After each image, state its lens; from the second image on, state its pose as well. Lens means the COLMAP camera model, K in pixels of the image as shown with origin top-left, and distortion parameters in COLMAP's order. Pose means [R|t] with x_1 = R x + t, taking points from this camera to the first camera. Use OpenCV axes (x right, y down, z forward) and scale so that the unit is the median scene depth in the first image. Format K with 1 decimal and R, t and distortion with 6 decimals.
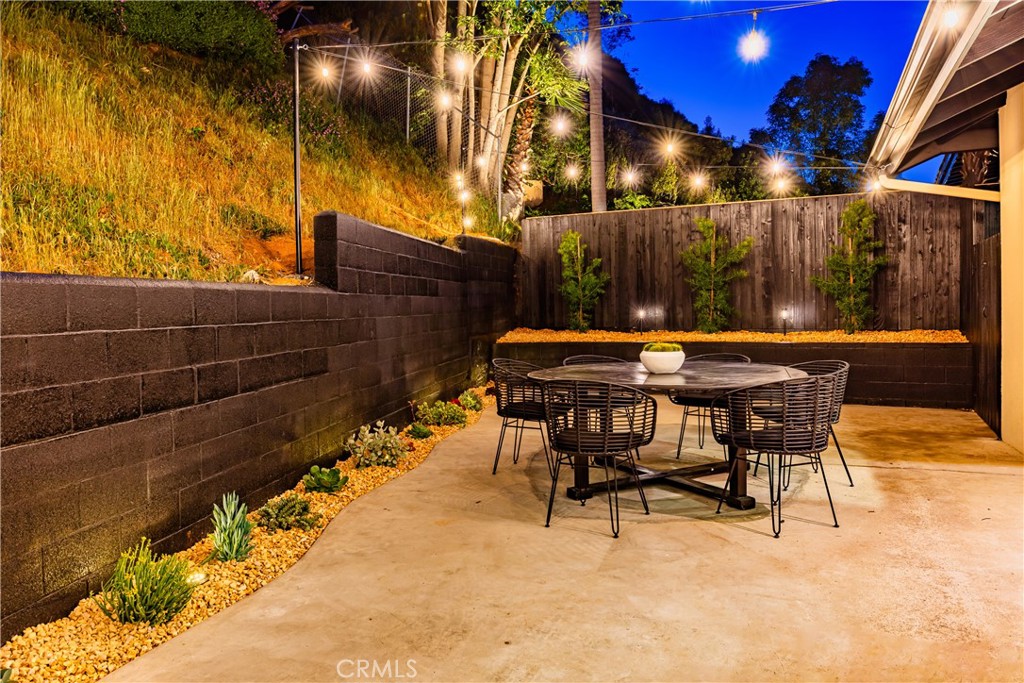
lens RADIAL K [[707.6, 0, 510.1], [0, 707.6, 324.1], [0, 0, 1]] dist [0.000356, 0.001126]
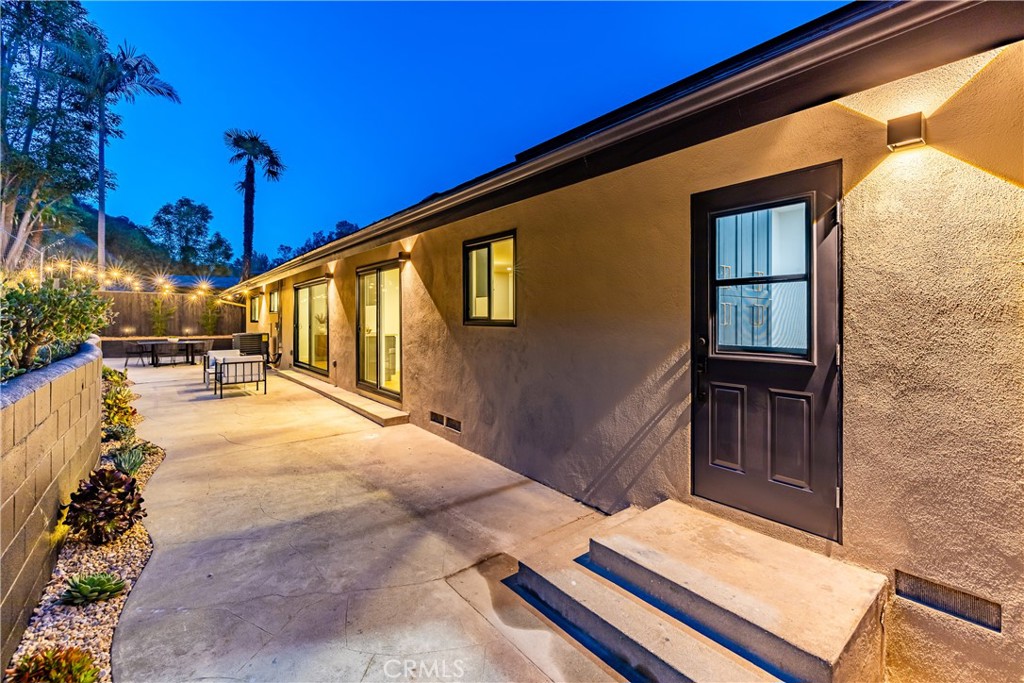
lens RADIAL K [[435.6, 0, 514.3], [0, 435.6, 324.0], [0, 0, 1]] dist [0.000445, 0.000056]
pose [[0.466574, 0.015577, 0.884345, -0.626279], [0.007834, 0.999733, -0.021742, 0.010109], [-0.884447, 0.017072, 0.466328, -1.161202]]
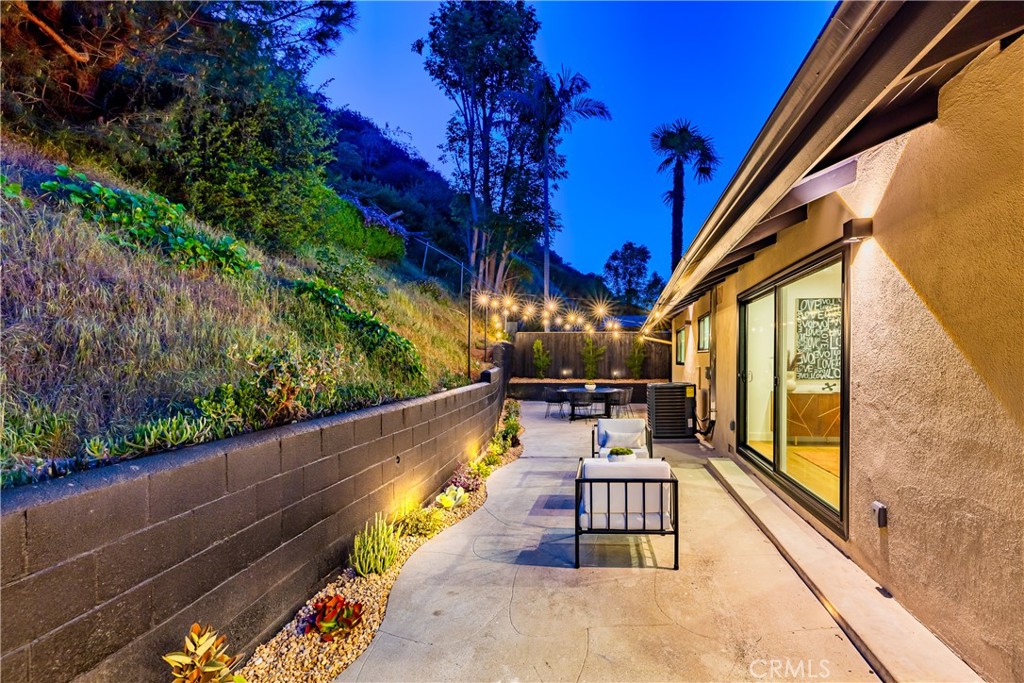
lens RADIAL K [[456.6, 0, 569.5], [0, 456.6, 364.6], [0, 0, 1]] dist [-0.001049, -0.000004]
pose [[0.958742, 0.014972, 0.283882, -0.287056], [-0.010799, 0.999810, -0.016257, -0.015991], [-0.284071, 0.012521, 0.958722, -0.656129]]
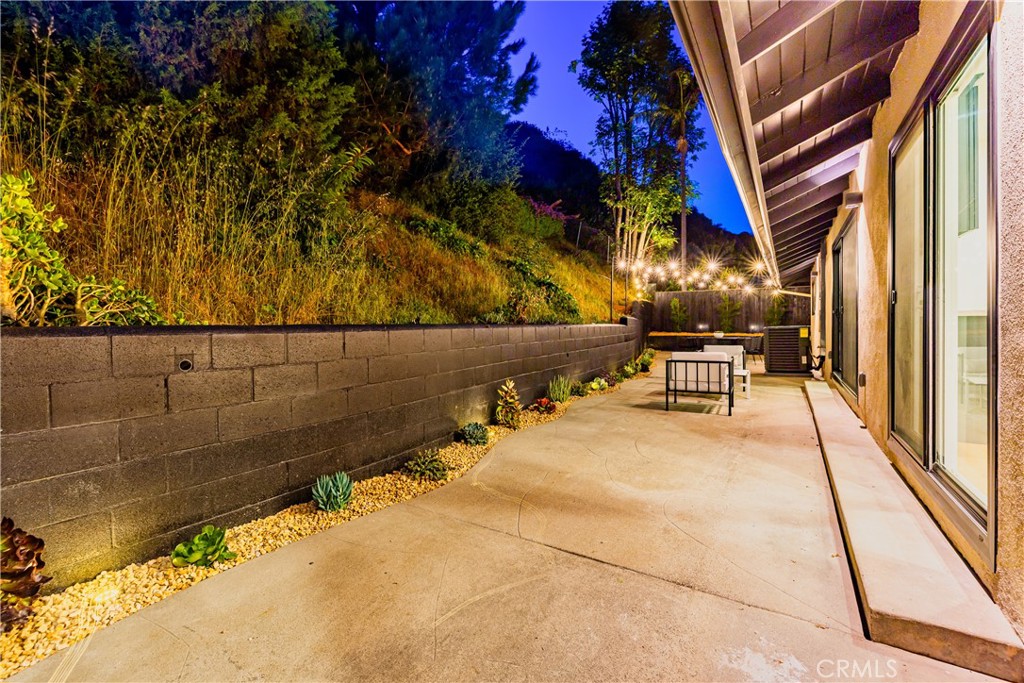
lens RADIAL K [[430.8, 0, 511.9], [0, 430.8, 329.7], [0, 0, 1]] dist [0.000110, 0.000367]
pose [[0.985661, 0.014527, -0.168112, -0.289425], [-0.016488, 0.999811, -0.010274, 0.029763], [0.167931, 0.012899, 0.985714, -0.903003]]
